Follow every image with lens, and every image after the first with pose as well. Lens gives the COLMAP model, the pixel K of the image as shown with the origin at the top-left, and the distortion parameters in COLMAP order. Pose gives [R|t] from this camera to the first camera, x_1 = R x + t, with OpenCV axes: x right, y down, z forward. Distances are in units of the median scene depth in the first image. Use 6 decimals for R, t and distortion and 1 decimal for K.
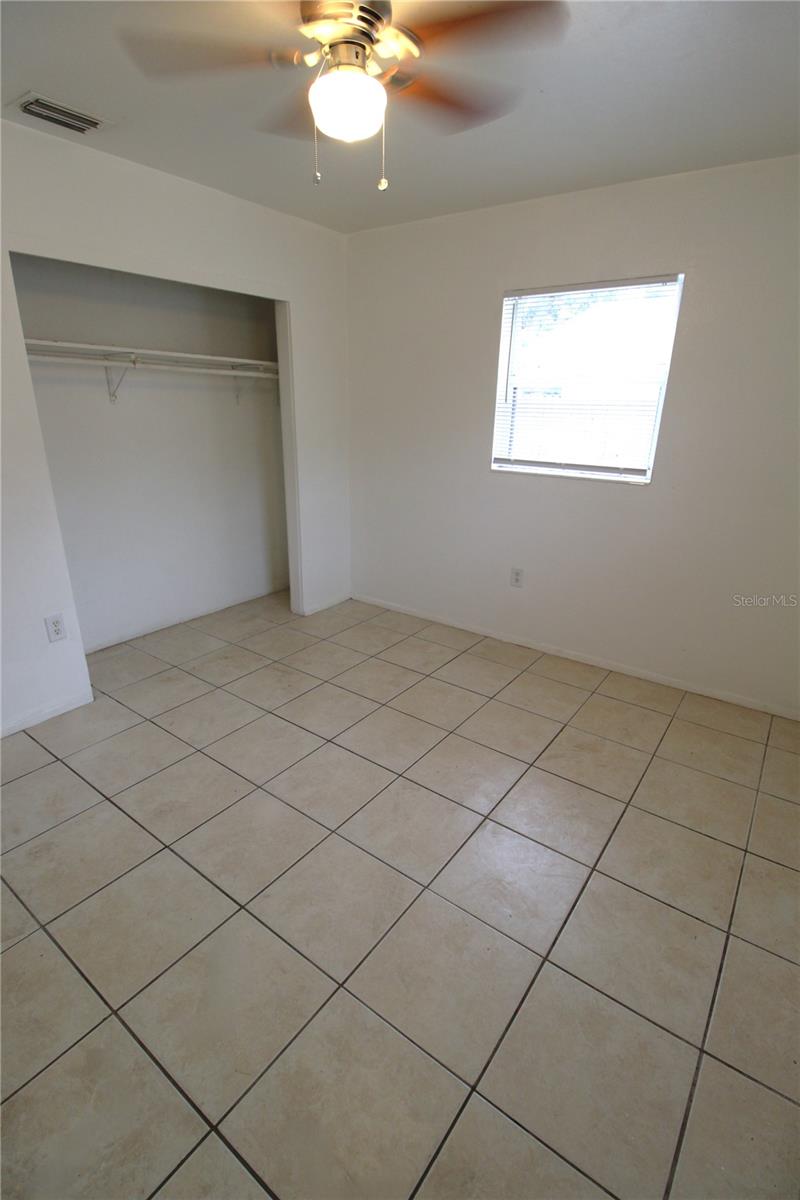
lens RADIAL K [[548.7, 0, 400.0], [0, 548.7, 600.0], [0, 0, 1]] dist [-0.019041, -0.001177]
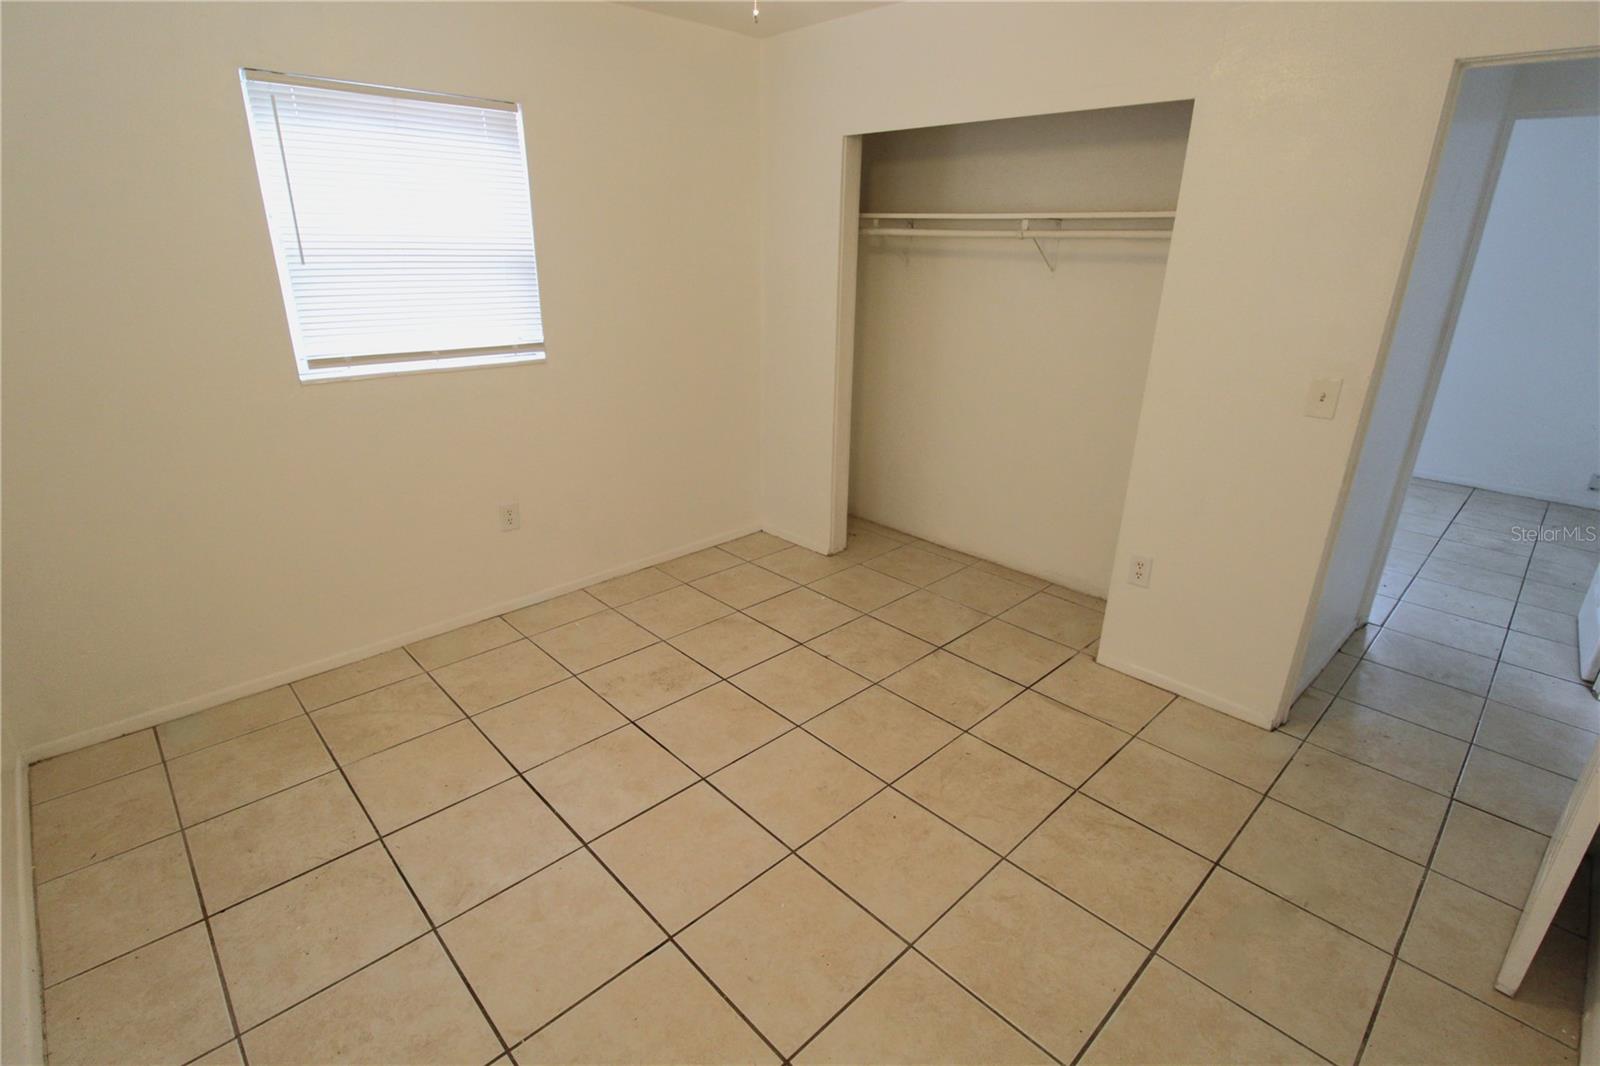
lens RADIAL K [[760.3, 0, 792.4], [0, 760.3, 528.1], [0, 0, 1]] dist [0.000549, 0.000082]
pose [[0.181502, -0.358107, 0.915869, -0.576255], [0.311971, 0.904198, 0.291719, -0.187624], [-0.932594, 0.232777, 0.275833, 0.368286]]
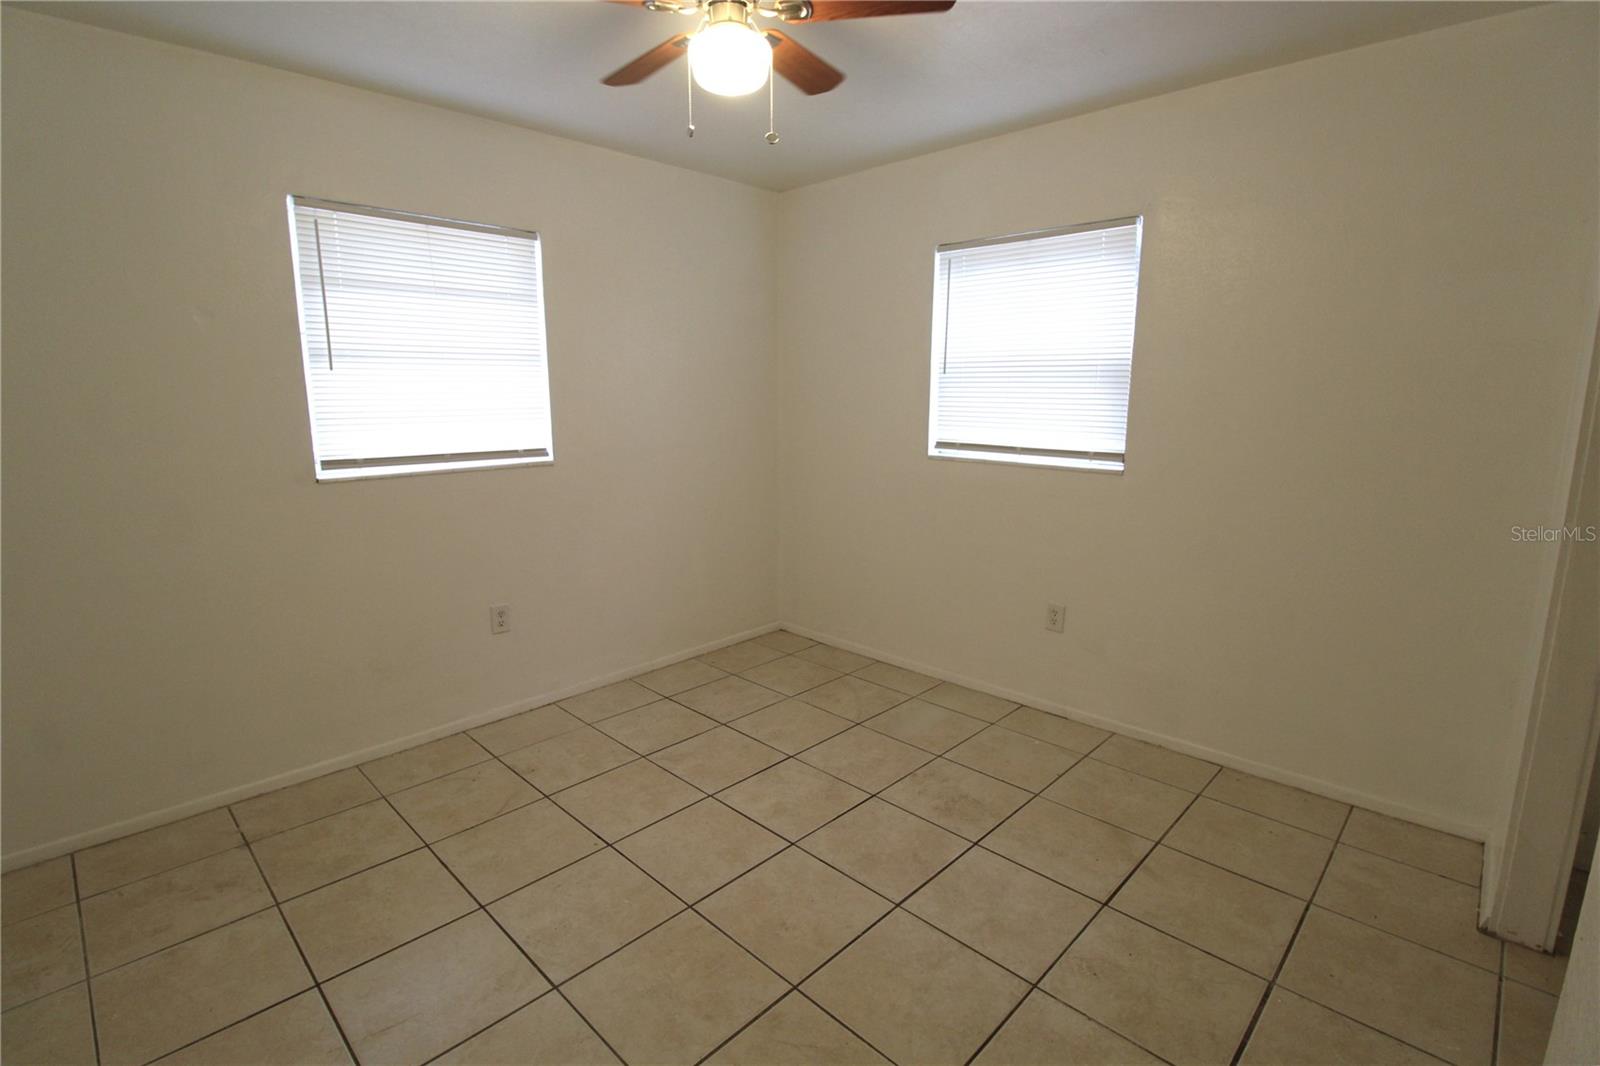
lens RADIAL K [[760.3, 0, 792.4], [0, 760.3, 528.1], [0, 0, 1]] dist [0.000549, 0.000082]
pose [[0.988849, 0.011779, -0.148457, 0.146490], [-0.033938, 0.988460, -0.147630, 0.037549], [0.145005, 0.151022, 0.977837, -0.096419]]
